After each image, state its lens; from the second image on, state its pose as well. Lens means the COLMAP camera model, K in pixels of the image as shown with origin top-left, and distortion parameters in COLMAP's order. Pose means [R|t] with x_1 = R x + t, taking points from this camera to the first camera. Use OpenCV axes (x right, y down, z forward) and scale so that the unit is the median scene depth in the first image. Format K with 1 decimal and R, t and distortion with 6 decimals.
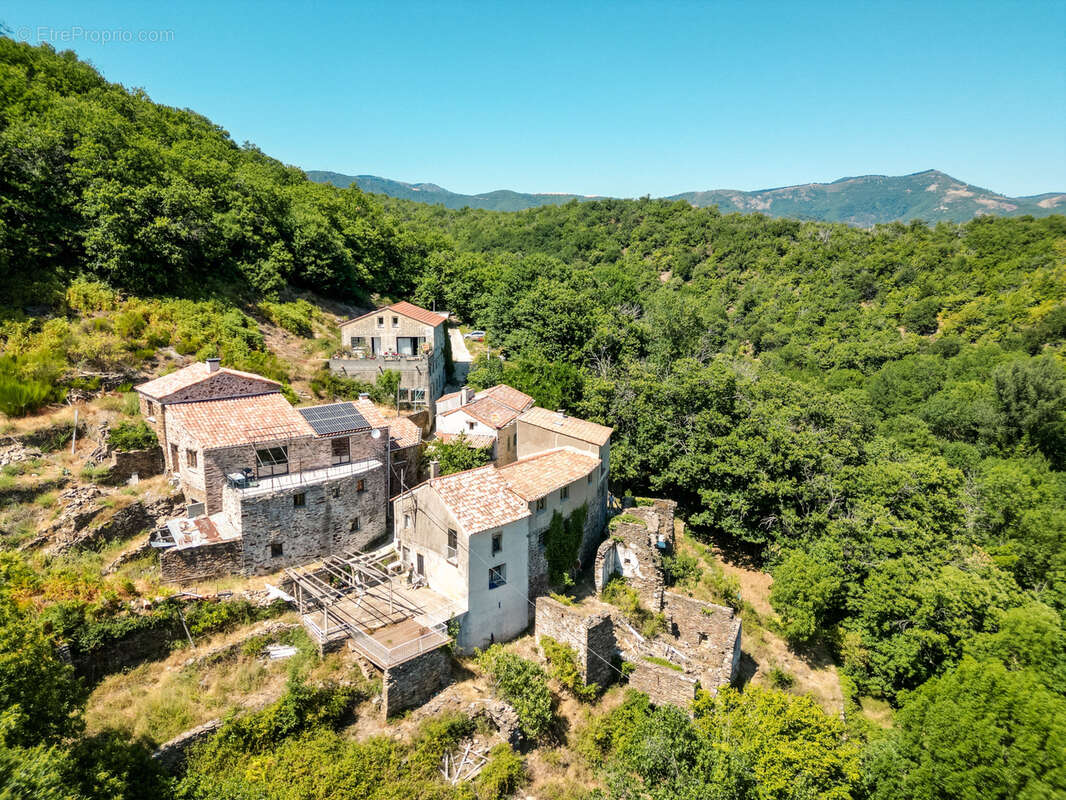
lens RADIAL K [[746.7, 0, 528.7], [0, 746.7, 403.3], [0, 0, 1]] dist [0.080798, -0.086720]
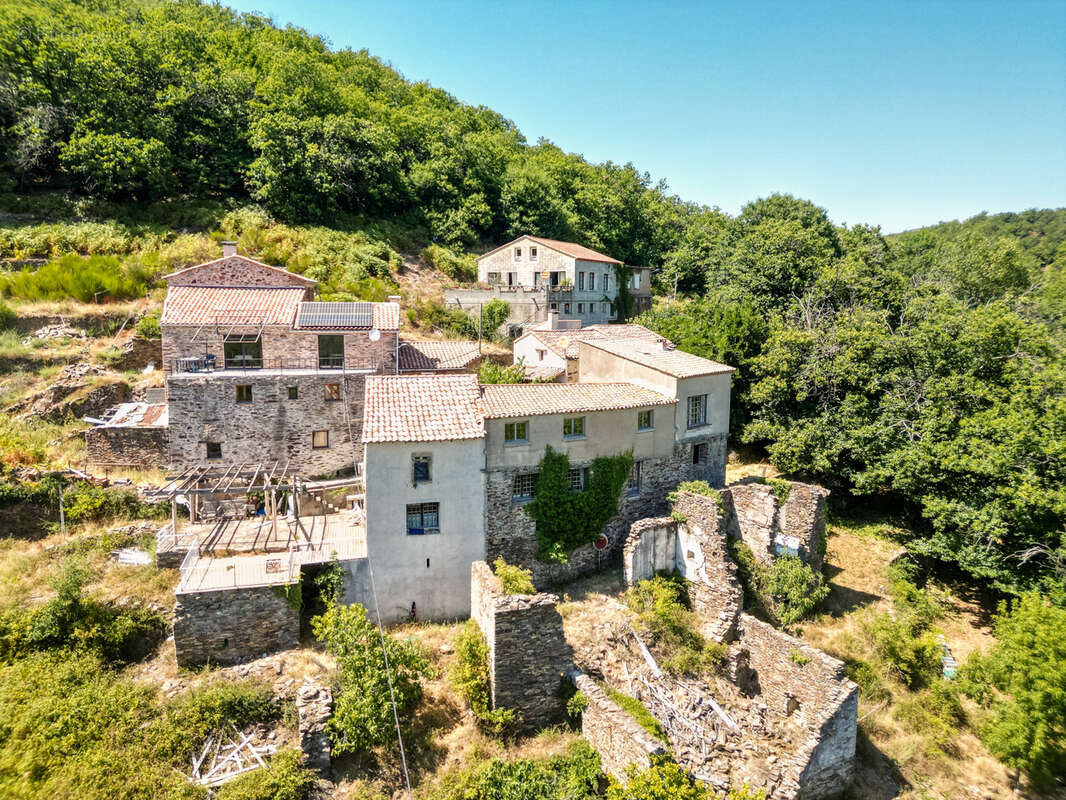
lens RADIAL K [[746.7, 0, 528.7], [0, 746.7, 403.3], [0, 0, 1]] dist [0.080798, -0.086720]
pose [[0.873559, 0.065413, -0.482302, 0.308504], [-0.095873, 0.994639, -0.038748, 0.121213], [0.477182, 0.080088, 0.875148, 0.371785]]
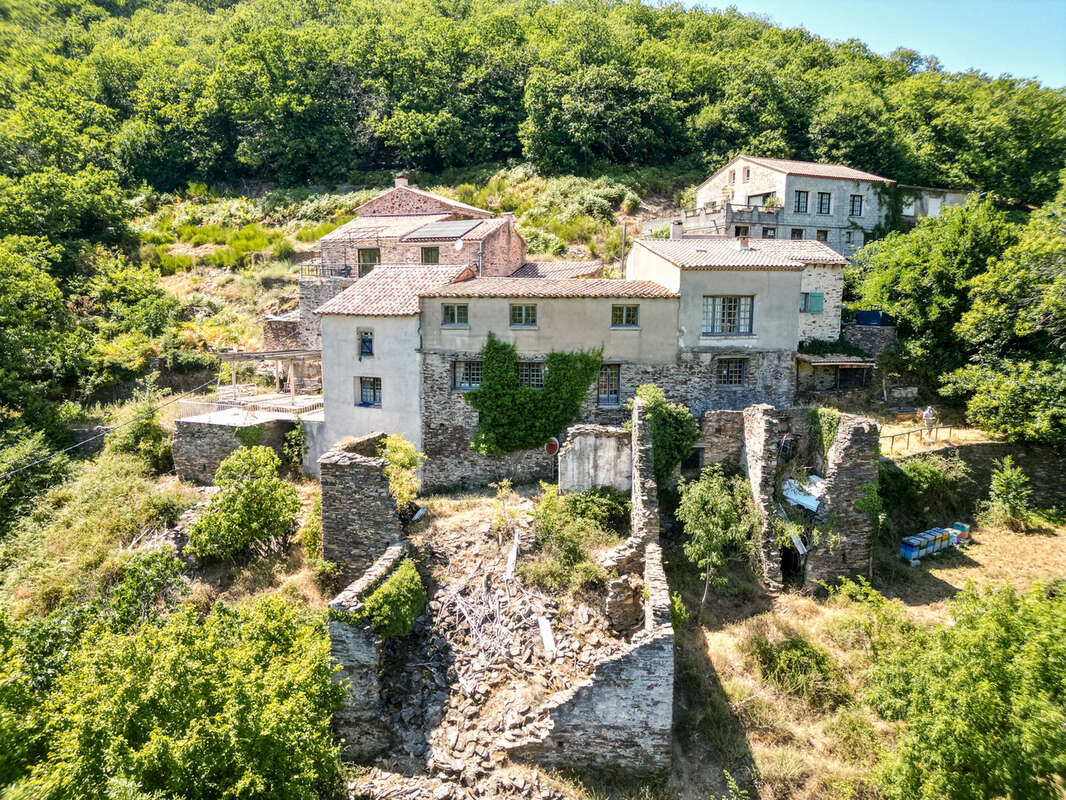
lens RADIAL K [[746.7, 0, 528.7], [0, 746.7, 403.3], [0, 0, 1]] dist [0.080798, -0.086720]
pose [[0.413326, 0.119775, -0.902671, 0.567202], [-0.181247, 0.982297, 0.047349, 0.151657], [0.892363, 0.144035, 0.427718, 0.703871]]
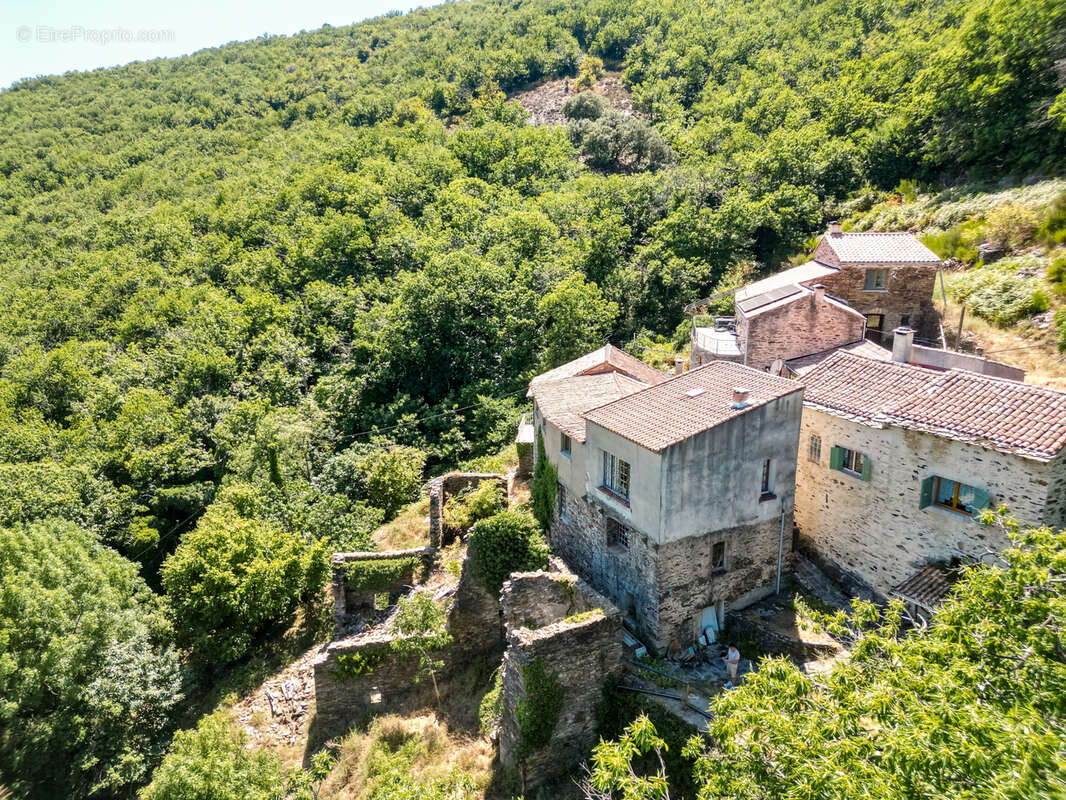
lens RADIAL K [[744.0, 0, 529.7], [0, 744.0, 398.7], [0, 0, 1]] dist [0.087718, -0.087938]
pose [[-0.764535, 0.159441, -0.624552, 0.470759], [-0.122855, 0.915119, 0.384010, -0.160264], [0.632767, 0.370318, -0.680052, 1.374286]]
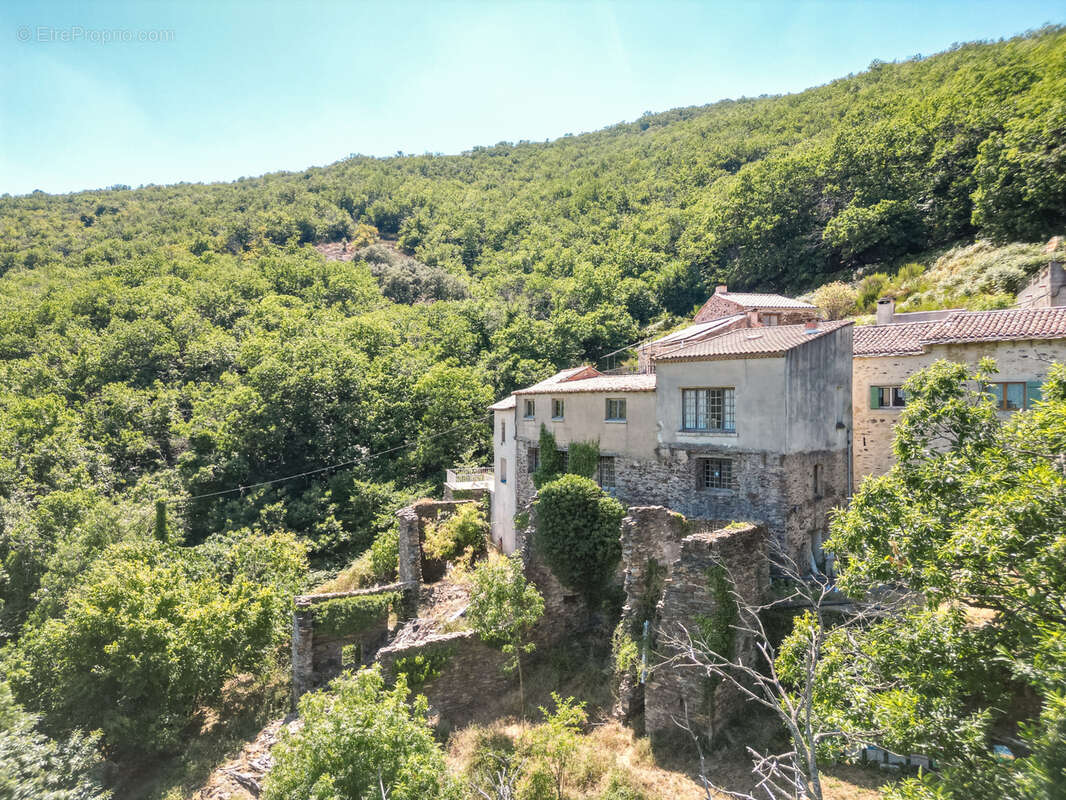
lens RADIAL K [[746.7, 0, 528.7], [0, 746.7, 403.3], [0, 0, 1]] dist [0.080798, -0.086720]
pose [[-0.486116, -0.006683, -0.873869, 0.611345], [-0.174468, 0.980582, 0.089554, 0.056504], [0.856302, 0.195996, -0.477842, 1.214354]]
